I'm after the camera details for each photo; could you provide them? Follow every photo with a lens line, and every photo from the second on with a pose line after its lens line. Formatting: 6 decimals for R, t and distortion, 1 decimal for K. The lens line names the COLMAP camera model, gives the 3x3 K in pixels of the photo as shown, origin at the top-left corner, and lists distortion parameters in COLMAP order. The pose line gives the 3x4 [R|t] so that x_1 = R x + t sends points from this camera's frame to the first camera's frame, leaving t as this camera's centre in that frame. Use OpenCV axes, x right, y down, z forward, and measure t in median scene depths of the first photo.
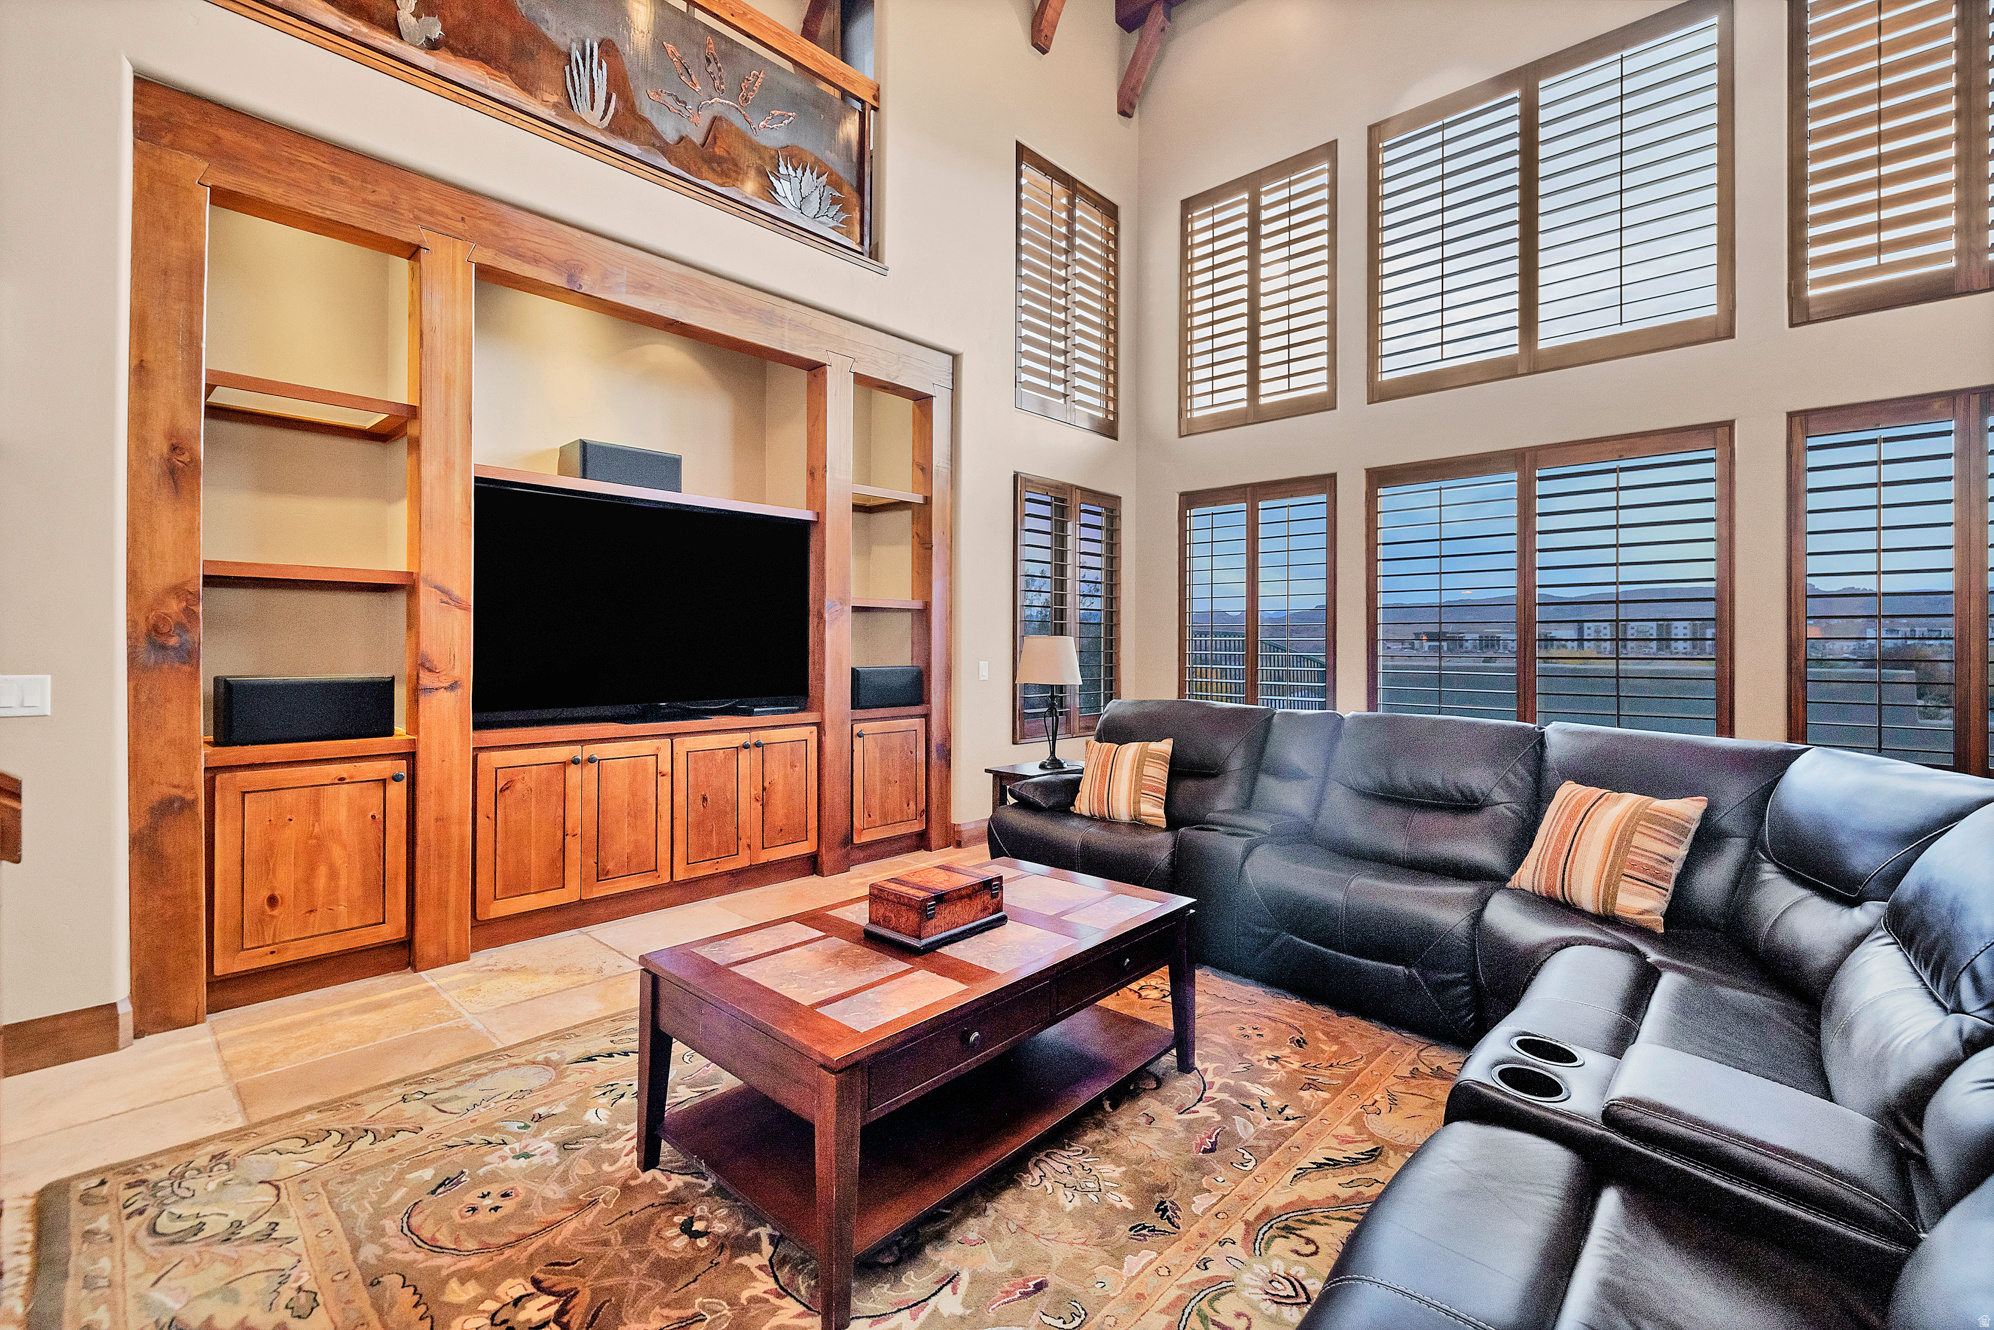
lens RADIAL K [[862.4, 0, 996.3], [0, 862.4, 645.6], [0, 0, 1]] dist [0.001278, -0.000697]
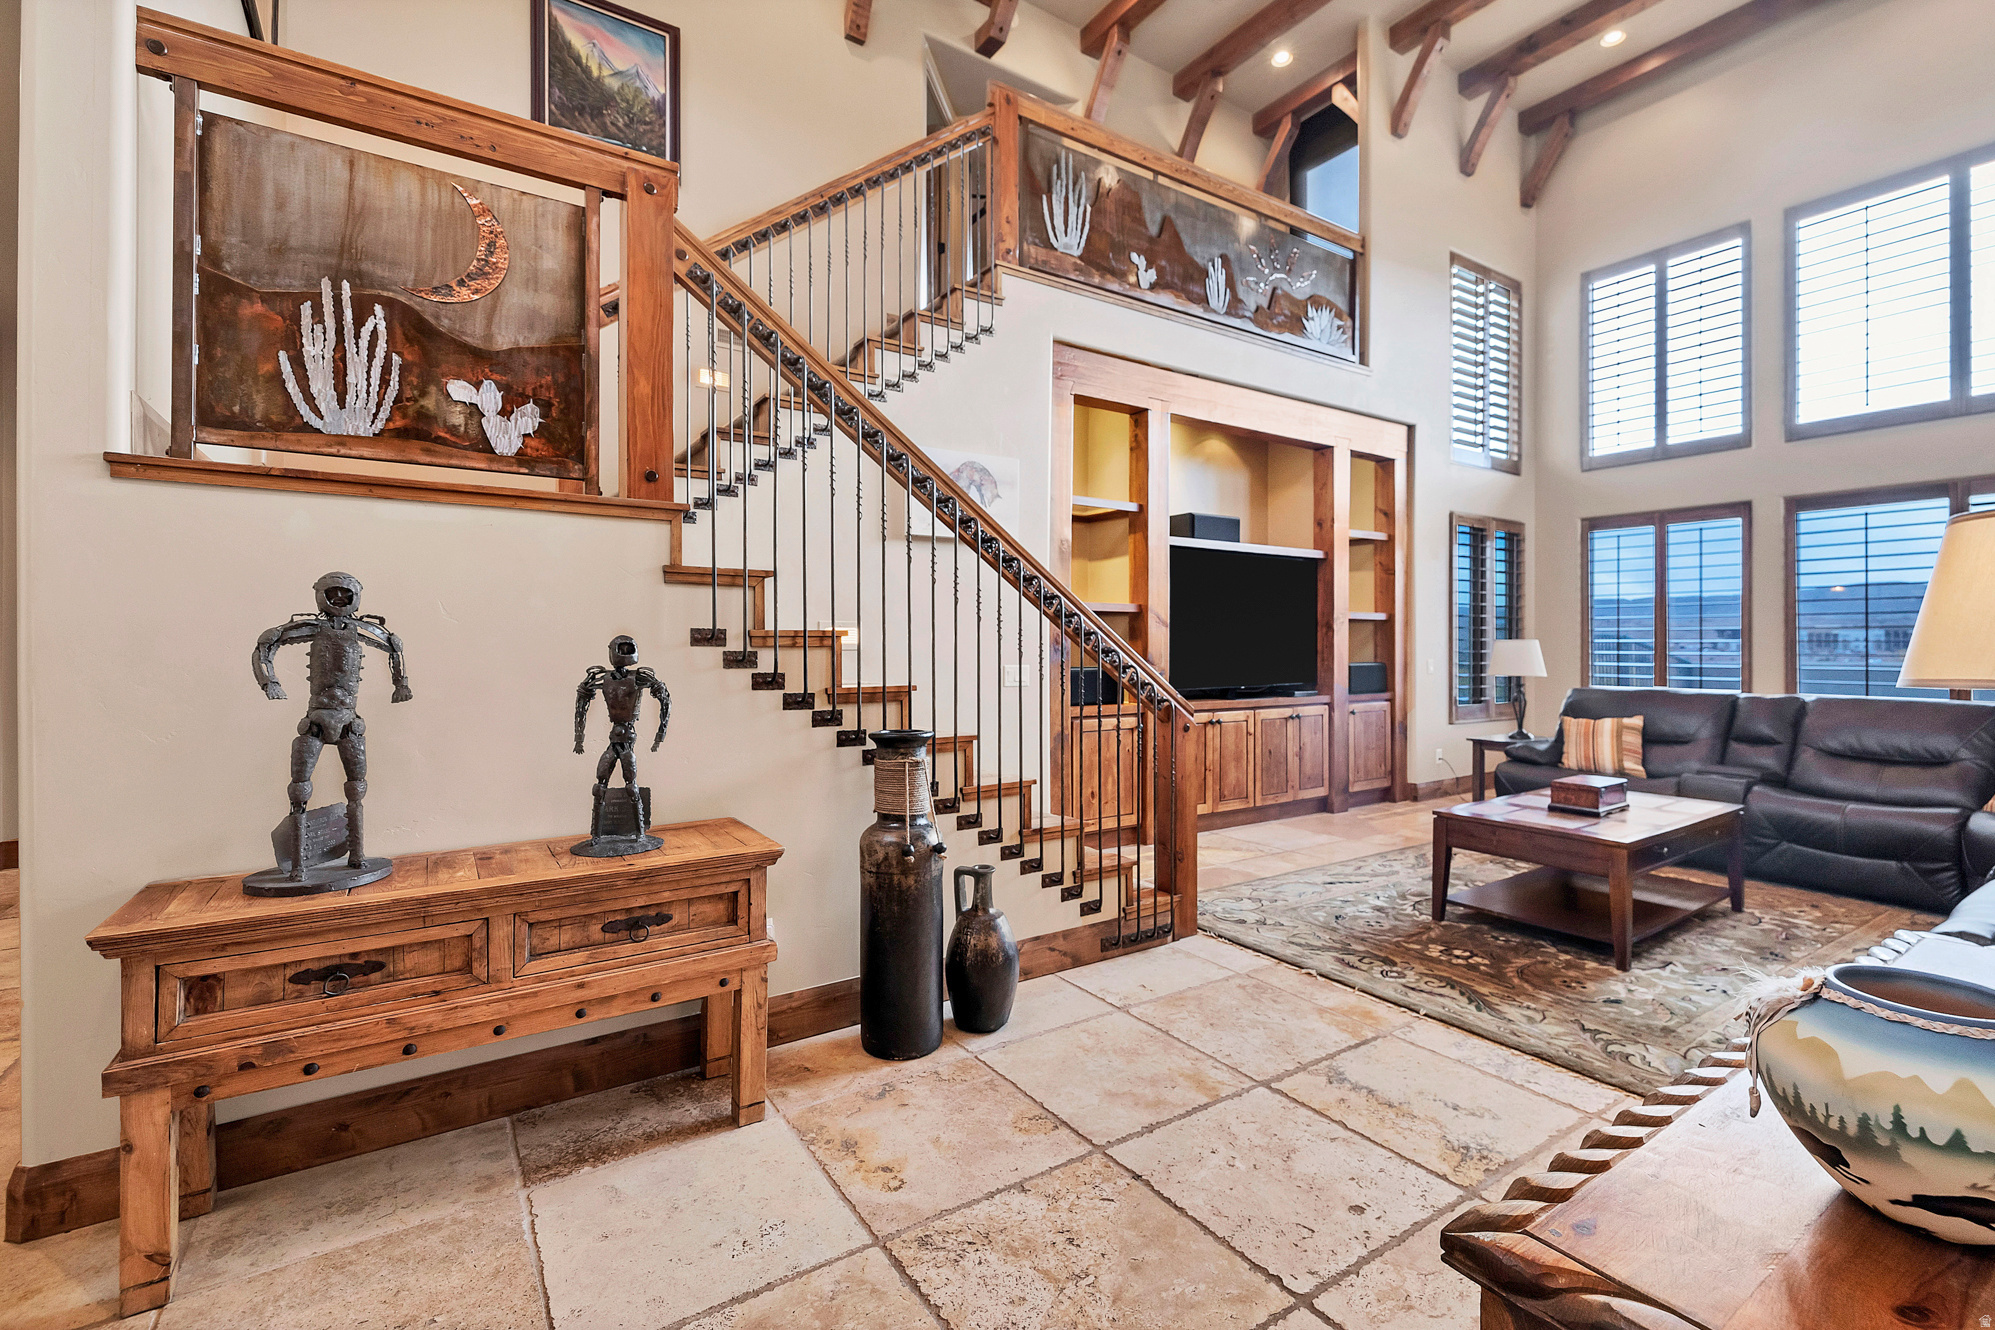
lens RADIAL K [[862.8, 0, 986.8], [0, 862.8, 645.0], [0, 0, 1]] dist [0.001278, -0.000697]
pose [[0.969251, -0.004604, -0.246033, -0.422781], [0.003852, 0.999986, -0.003541, -0.001544], [0.246046, 0.002484, 0.969255, -0.517133]]
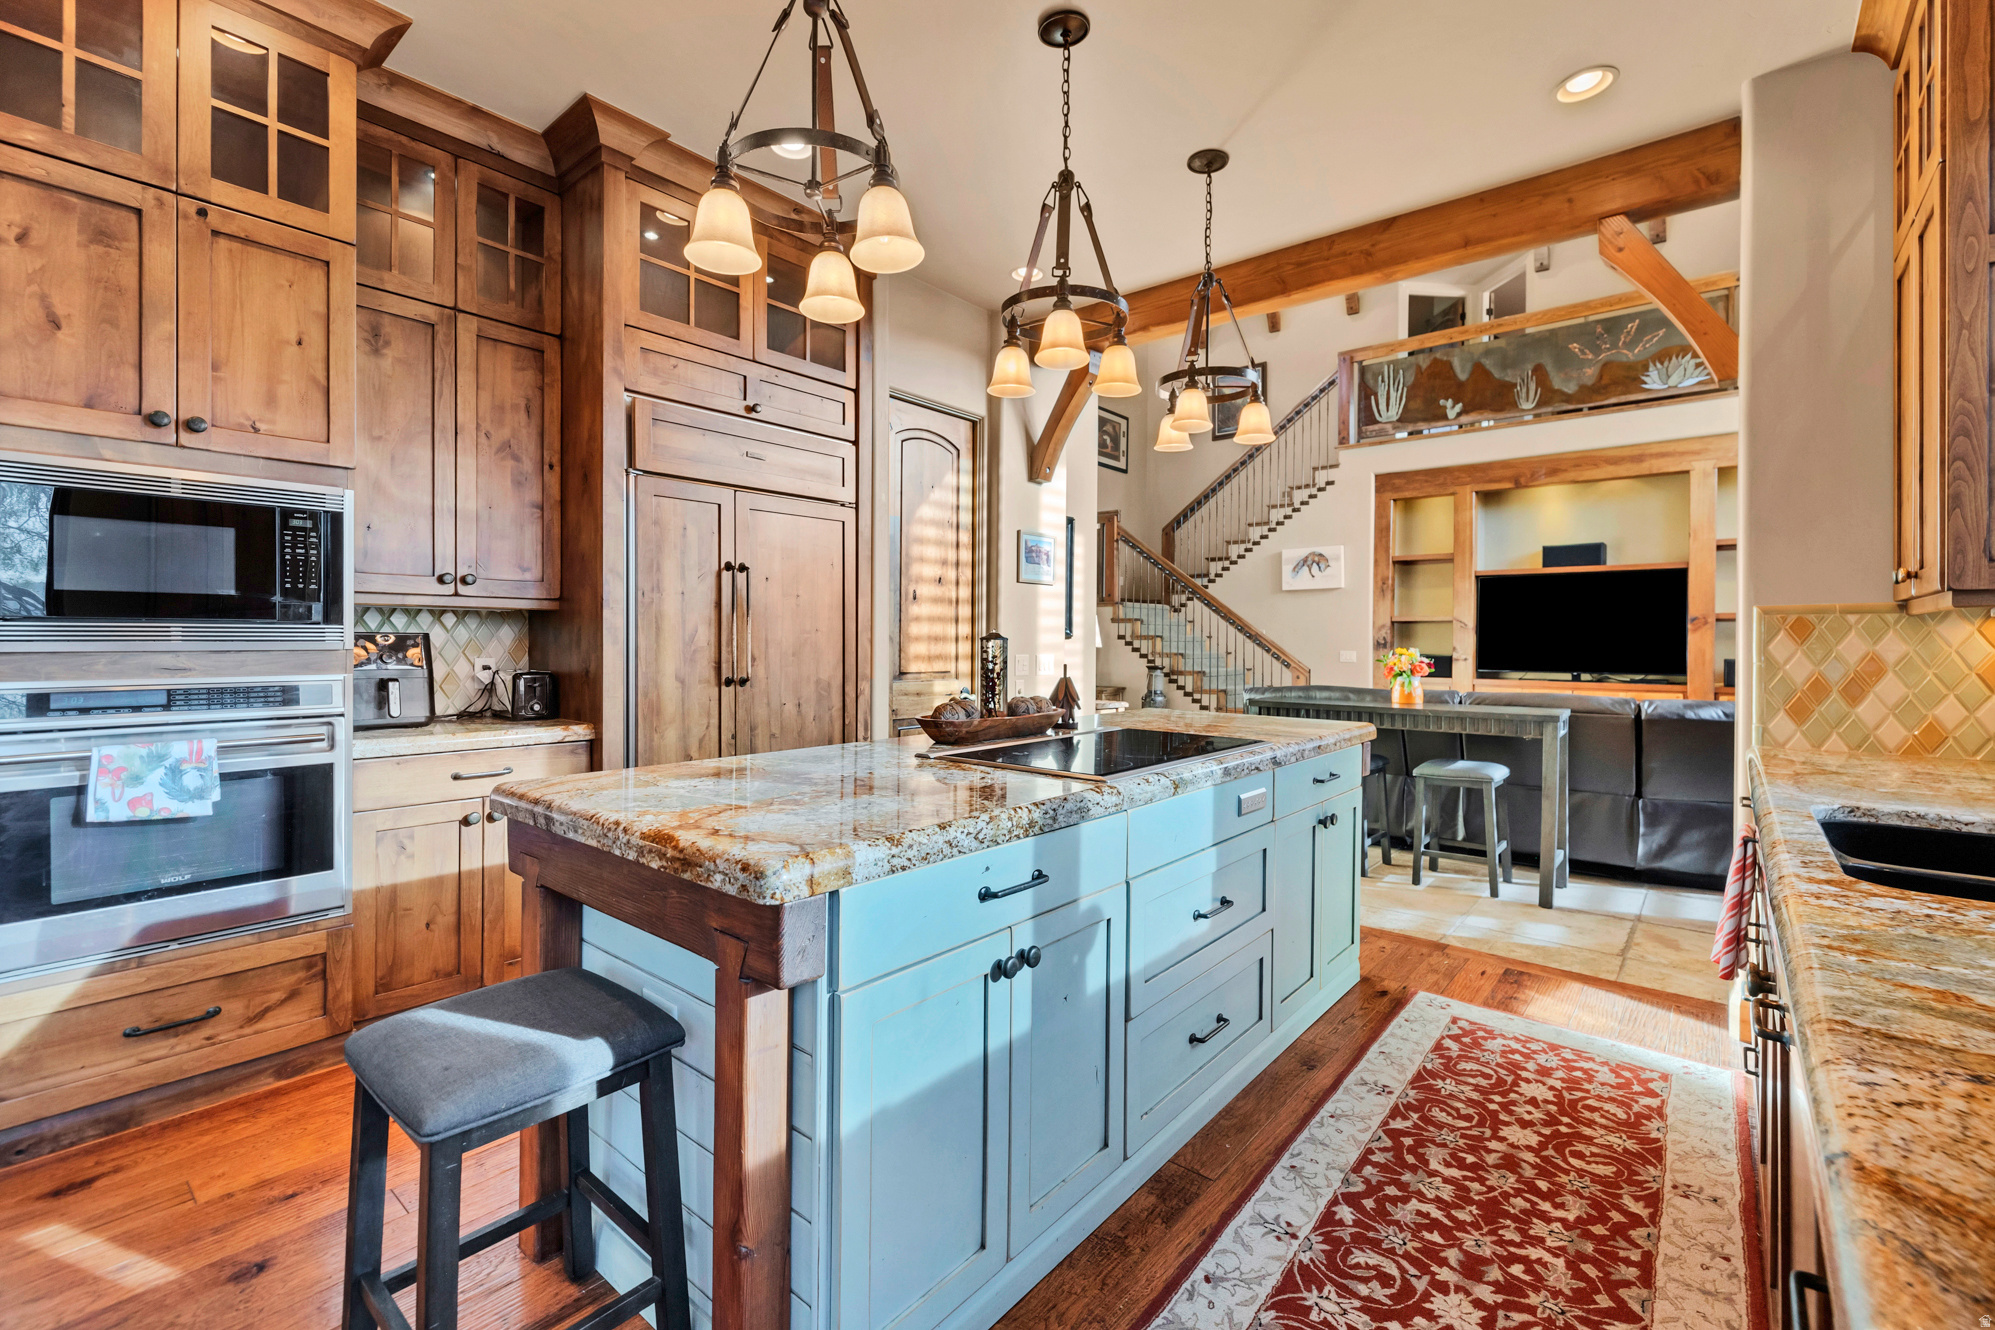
lens RADIAL K [[862.8, 0, 1025.8], [0, 862.8, 645.2], [0, 0, 1]] dist [0.001278, -0.000697]
pose [[0.076969, 0.000707, -0.997033, 1.412337], [-0.008172, 0.999967, 0.000078, 0.012837], [0.997000, 0.008142, 0.076972, -0.389784]]
